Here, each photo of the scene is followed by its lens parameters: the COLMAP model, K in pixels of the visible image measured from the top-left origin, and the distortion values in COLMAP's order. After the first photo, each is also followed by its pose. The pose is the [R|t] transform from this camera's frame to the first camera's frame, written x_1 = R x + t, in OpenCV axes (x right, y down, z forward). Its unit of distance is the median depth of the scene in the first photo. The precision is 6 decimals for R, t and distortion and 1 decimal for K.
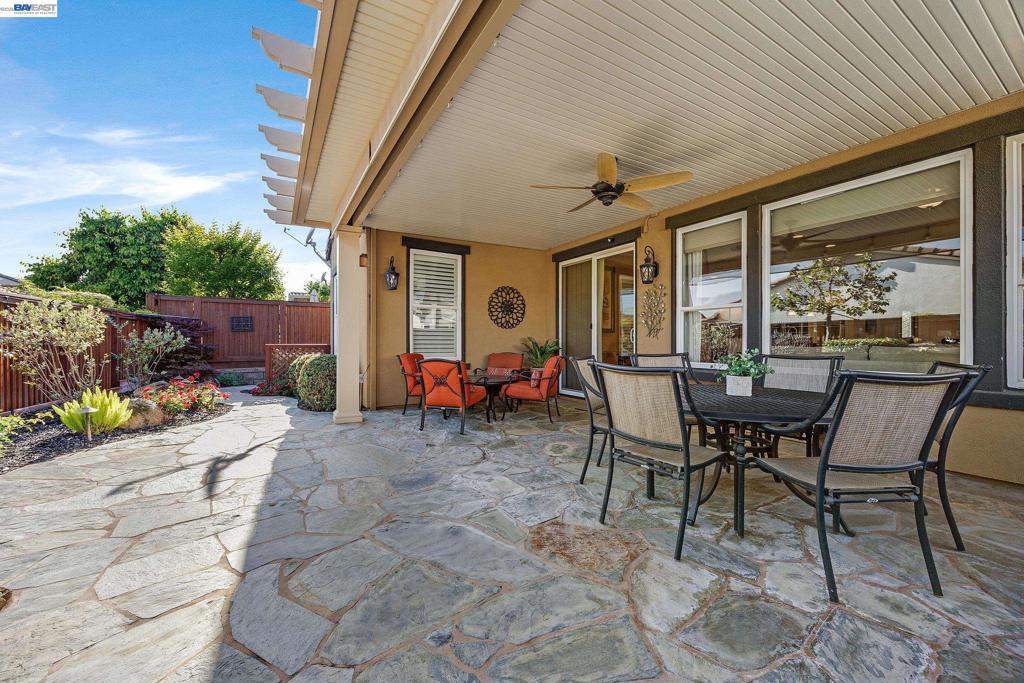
lens RADIAL K [[393.6, 0, 511.4], [0, 393.6, 342.3], [0, 0, 1]] dist [-0.000725, -0.000345]
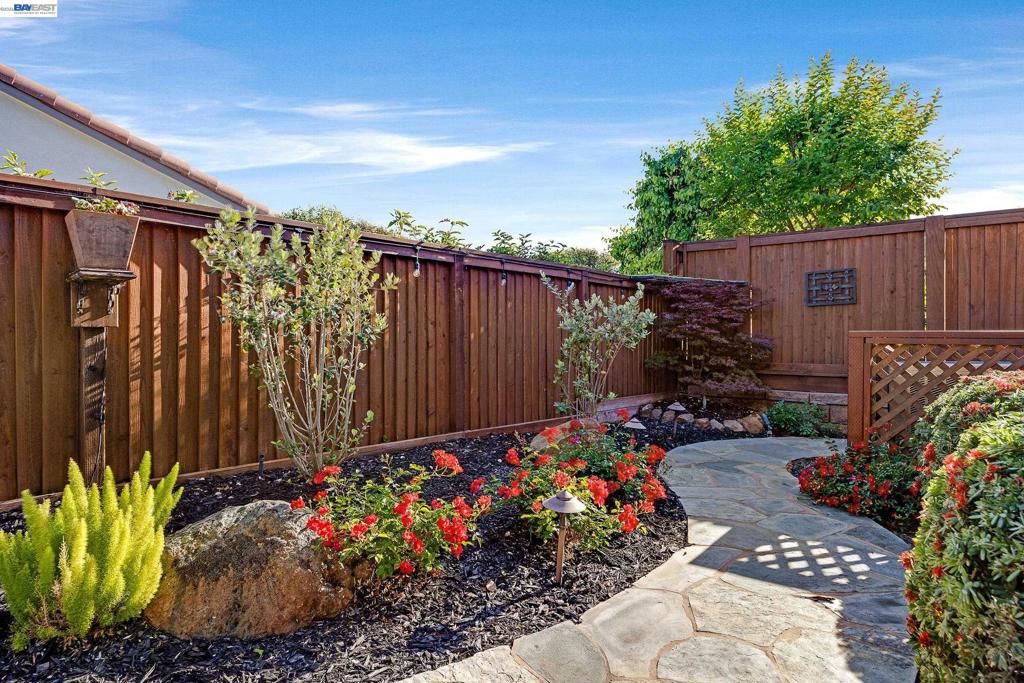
lens RADIAL K [[562.4, 0, 510.7], [0, 562.4, 342.6], [0, 0, 1]] dist [-0.000237, -0.000095]
pose [[0.349051, 0.008409, -0.937066, -0.367790], [-0.010623, 0.999931, 0.005017, 0.018850], [0.937043, 0.008203, 0.349116, 0.720850]]
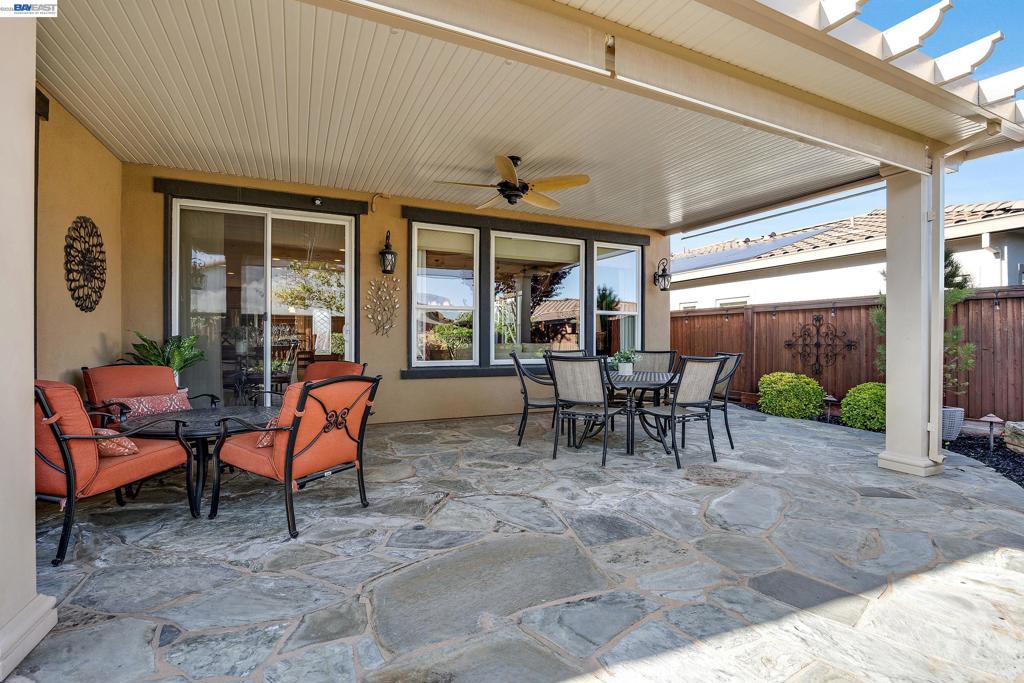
lens RADIAL K [[473.1, 0, 515.1], [0, 473.1, 334.4], [0, 0, 1]] dist [-0.009202, 0.000297]
pose [[0.100491, 0.005649, 0.994922, -0.529911], [-0.000841, 0.999984, -0.005593, -0.006869], [-0.994938, -0.000275, 0.100494, 0.488373]]
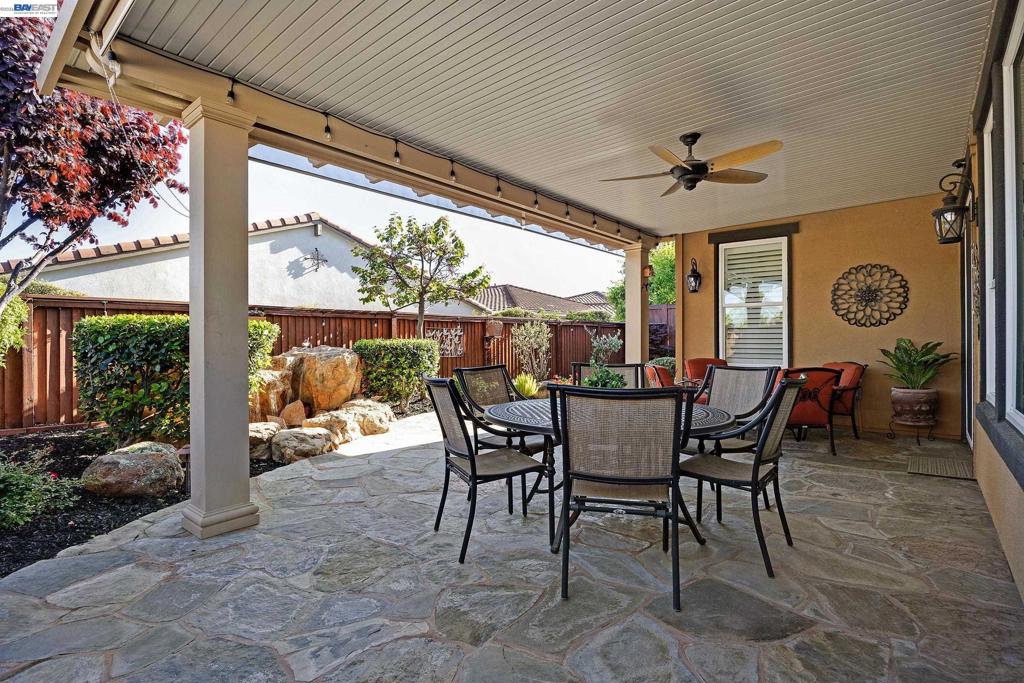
lens RADIAL K [[497.4, 0, 513.9], [0, 497.4, 341.2], [0, 0, 1]] dist [-0.003756, -0.000141]
pose [[0.324013, 0.001073, -0.946052, 0.638447], [0.002386, 0.999995, 0.001952, -0.013889], [0.946050, -0.002890, 0.324009, 0.158035]]
